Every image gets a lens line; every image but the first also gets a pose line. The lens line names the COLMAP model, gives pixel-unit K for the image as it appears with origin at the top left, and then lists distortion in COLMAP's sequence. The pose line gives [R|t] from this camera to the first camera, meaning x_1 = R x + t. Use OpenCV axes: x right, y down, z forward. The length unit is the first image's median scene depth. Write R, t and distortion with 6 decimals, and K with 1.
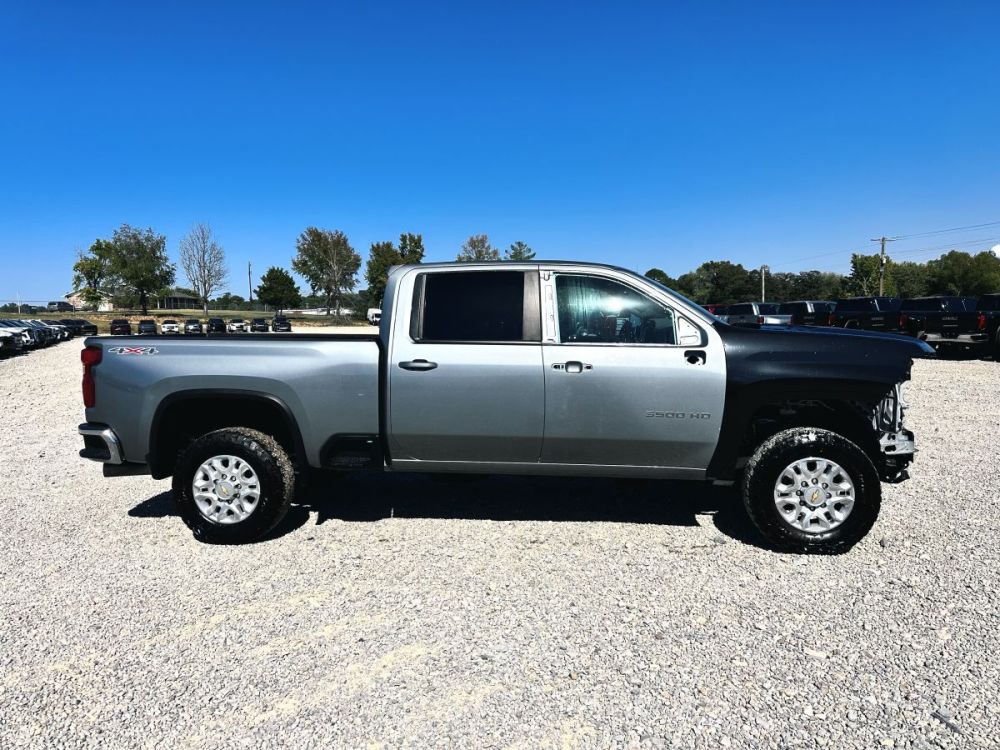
lens RADIAL K [[701.4, 0, 497.7], [0, 701.4, 377.8], [0, 0, 1]] dist [0.099524, -0.165857]
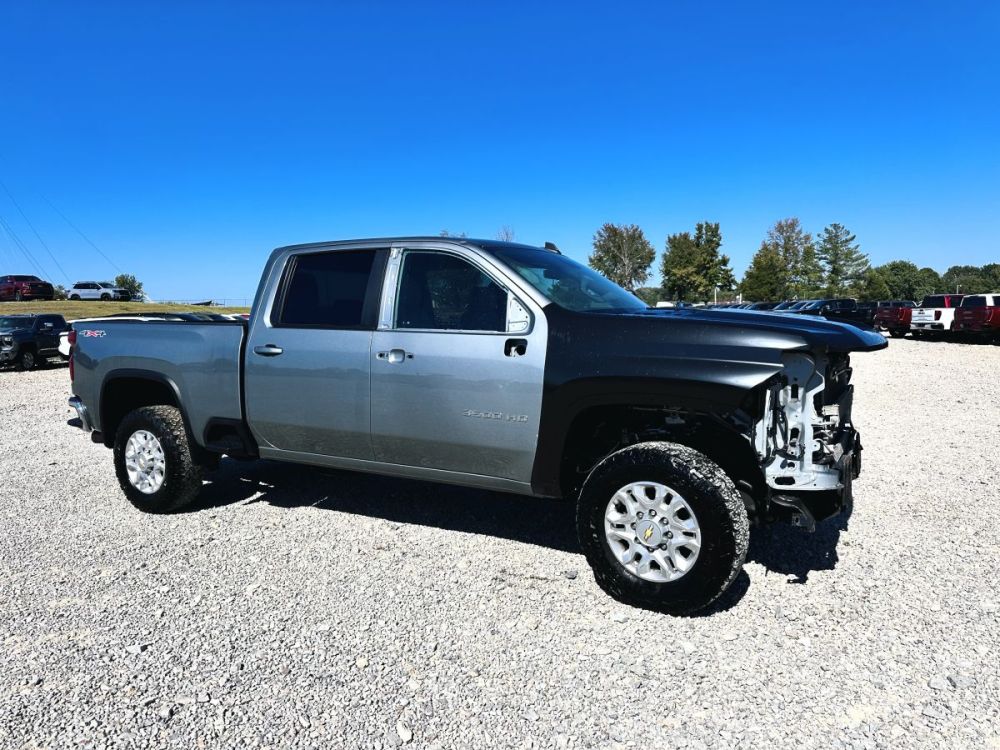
lens RADIAL K [[703.0, 0, 500.0], [0, 703.0, 375.0], [0, 0, 1]] dist [0.126392, -0.195332]
pose [[0.906641, 0.032178, -0.420674, 0.579933], [-0.030865, 0.999474, 0.009930, -0.003777], [0.420772, 0.003981, 0.907158, 0.234977]]
